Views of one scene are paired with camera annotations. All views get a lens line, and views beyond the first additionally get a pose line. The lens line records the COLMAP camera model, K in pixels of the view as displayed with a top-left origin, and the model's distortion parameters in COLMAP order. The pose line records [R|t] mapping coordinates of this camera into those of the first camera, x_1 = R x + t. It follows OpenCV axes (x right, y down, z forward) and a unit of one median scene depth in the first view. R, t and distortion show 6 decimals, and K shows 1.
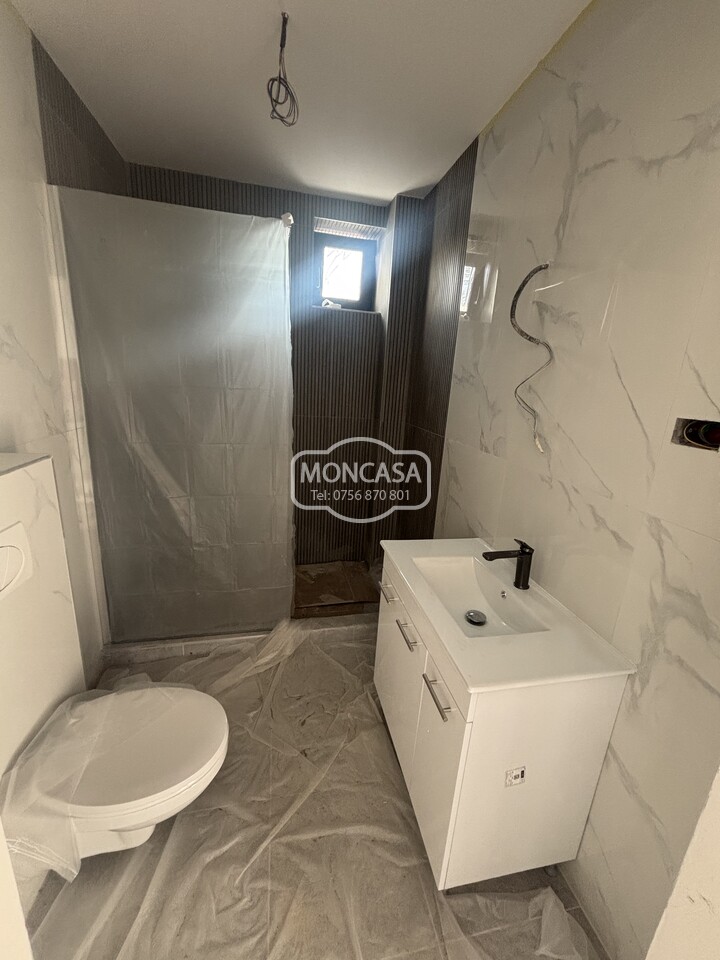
lens RADIAL K [[383.4, 0, 359.6], [0, 383.4, 479.4], [0, 0, 1]] dist [-0.002612, 0.000498]
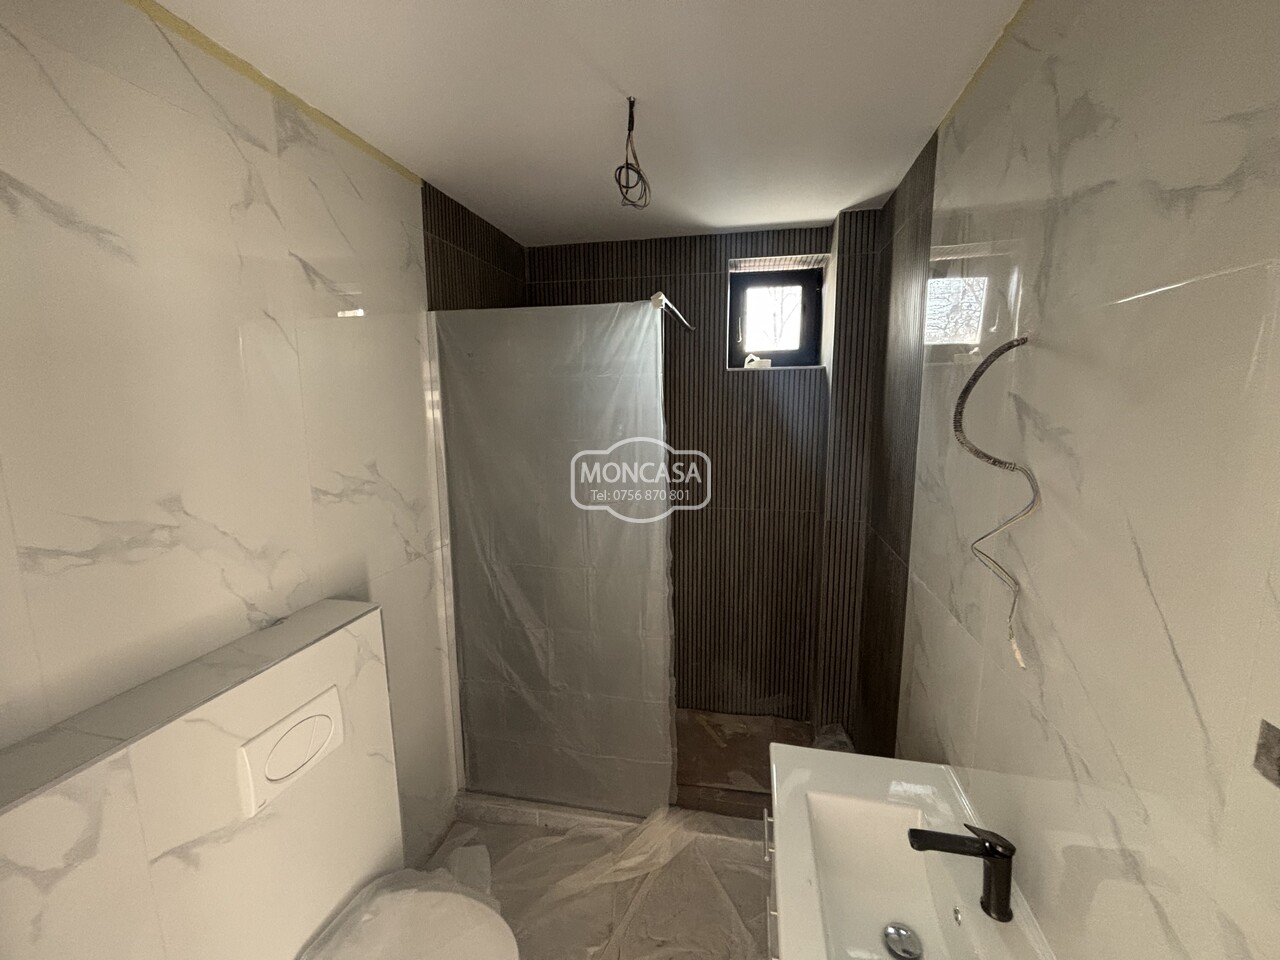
lens RADIAL K [[511.2, 0, 640.9], [0, 511.2, 479.0], [0, 0, 1]] dist [-0.002612, 0.000498]
pose [[0.910454, -0.004378, -0.413588, 0.220038], [-0.043263, 0.993451, -0.105753, -0.190228], [0.411342, 0.114177, 0.904302, 0.058020]]
